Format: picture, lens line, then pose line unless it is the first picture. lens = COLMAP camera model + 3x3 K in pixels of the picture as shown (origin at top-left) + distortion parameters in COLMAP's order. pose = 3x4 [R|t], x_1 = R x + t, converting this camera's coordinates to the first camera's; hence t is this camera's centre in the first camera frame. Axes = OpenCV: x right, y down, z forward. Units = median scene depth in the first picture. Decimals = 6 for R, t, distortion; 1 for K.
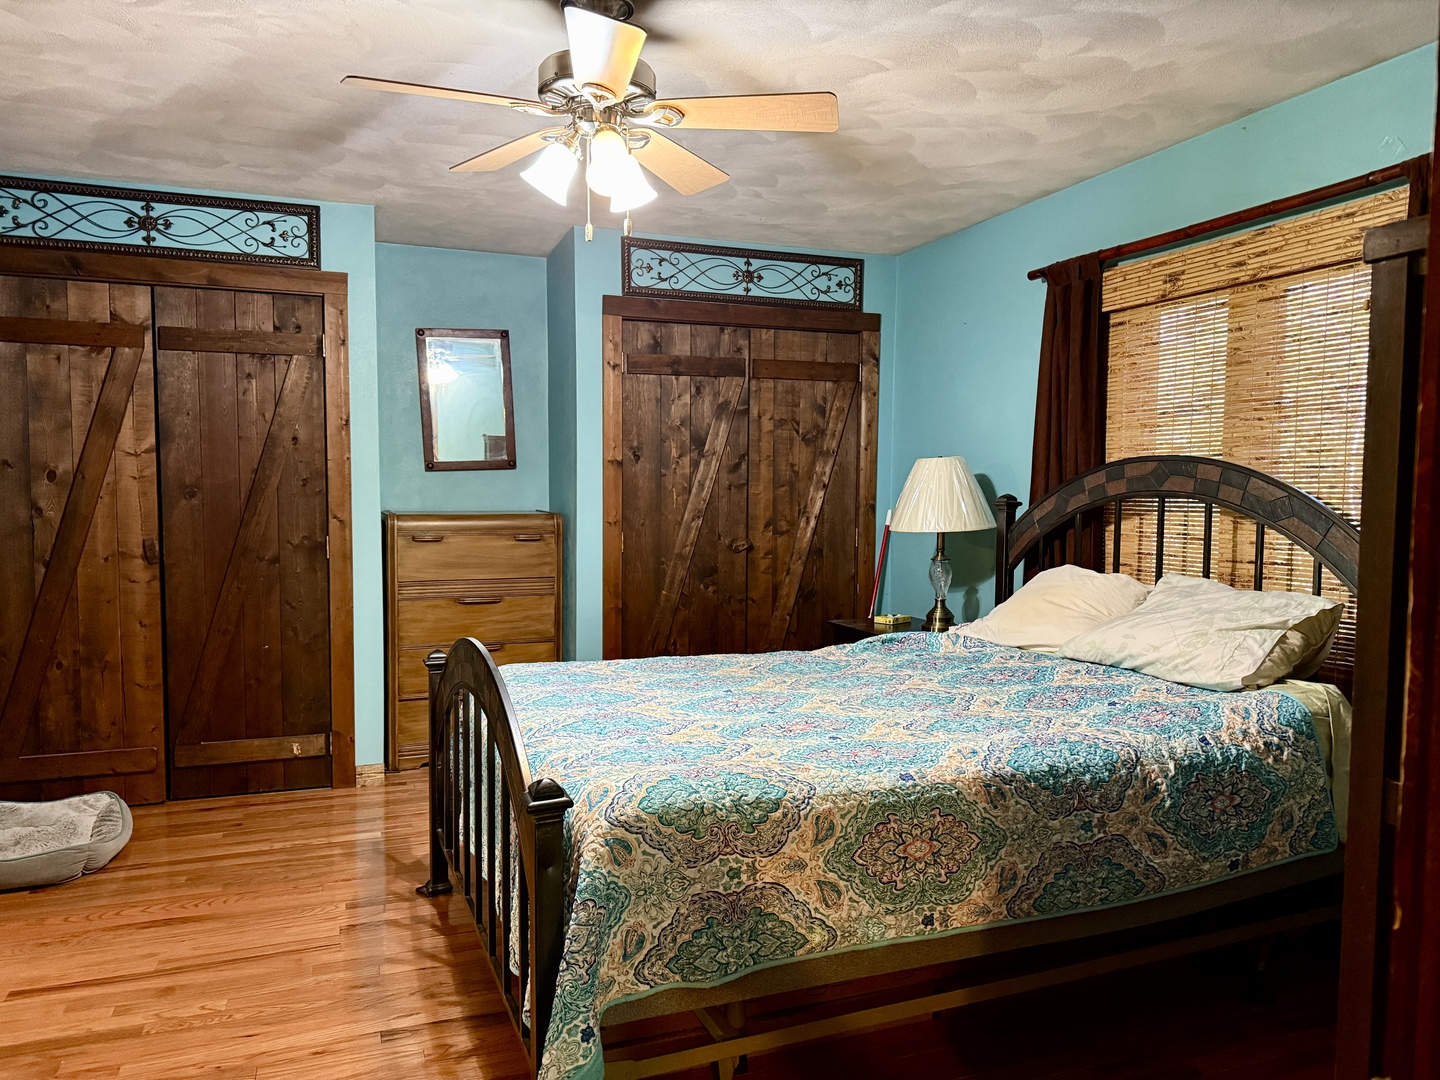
lens RADIAL K [[1015.3, 0, 717.9], [0, 1015.3, 539.5], [0, 0, 1]] dist [0.000237, -0.001557]
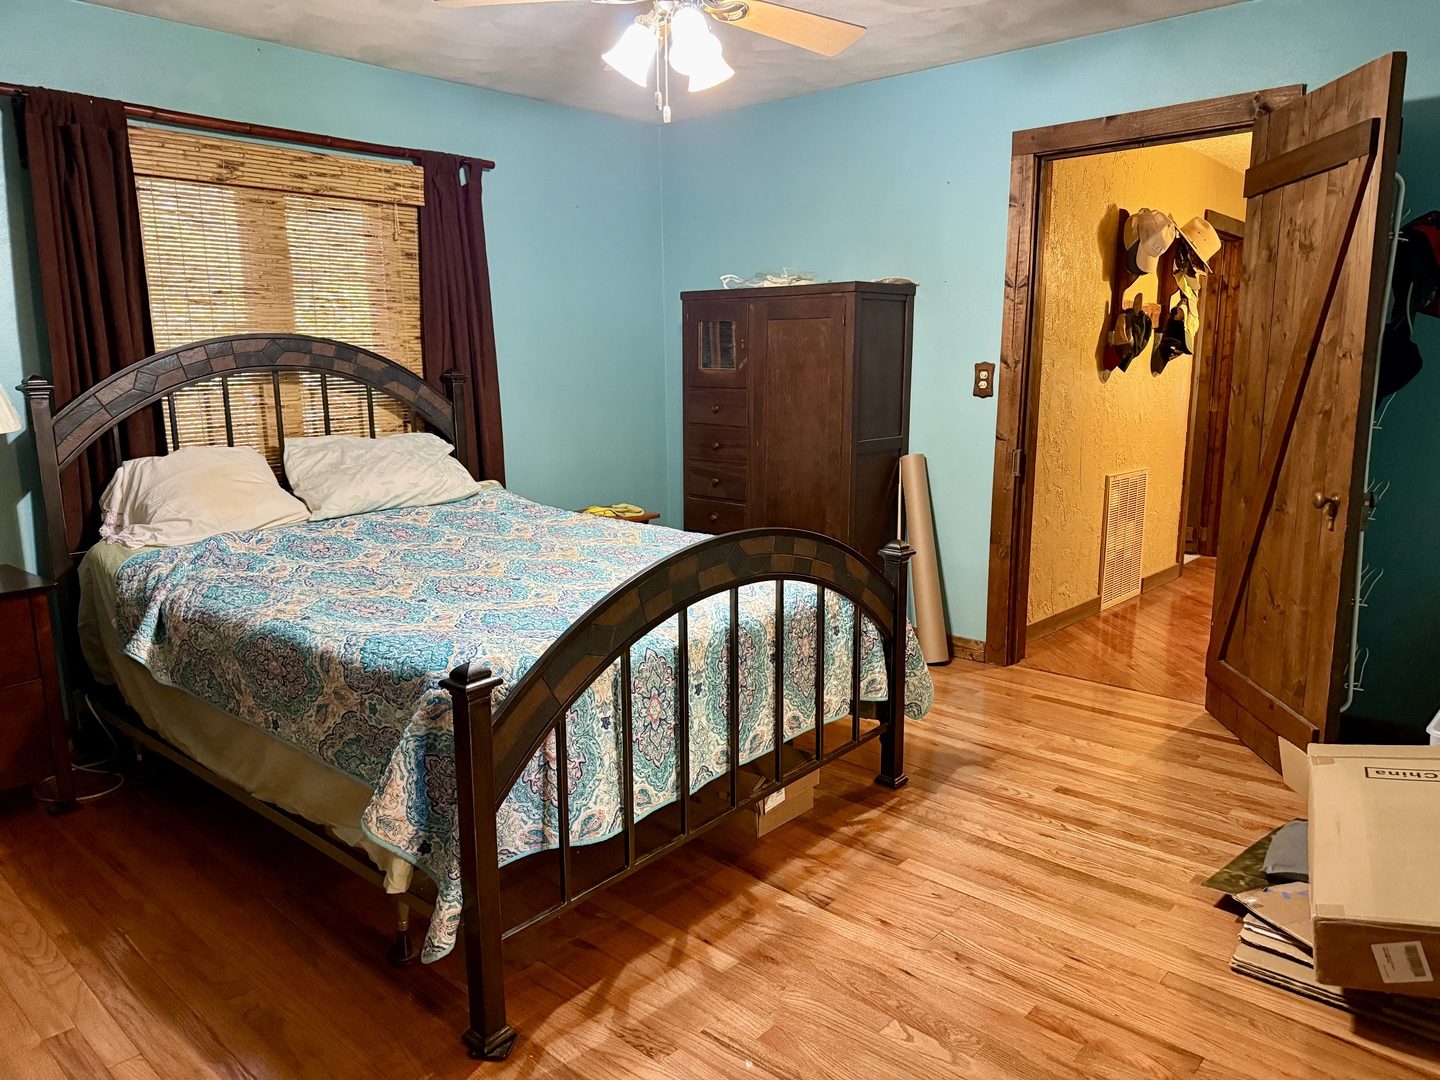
lens RADIAL K [[1015.3, 0, 720.7], [0, 1015.3, 544.2], [0, 0, 1]] dist [0.000237, -0.001557]
pose [[-0.455007, -0.170528, 0.874008, -0.868968], [0.050422, 0.974984, 0.216479, -0.078985], [-0.889059, 0.142569, -0.435026, 1.155151]]
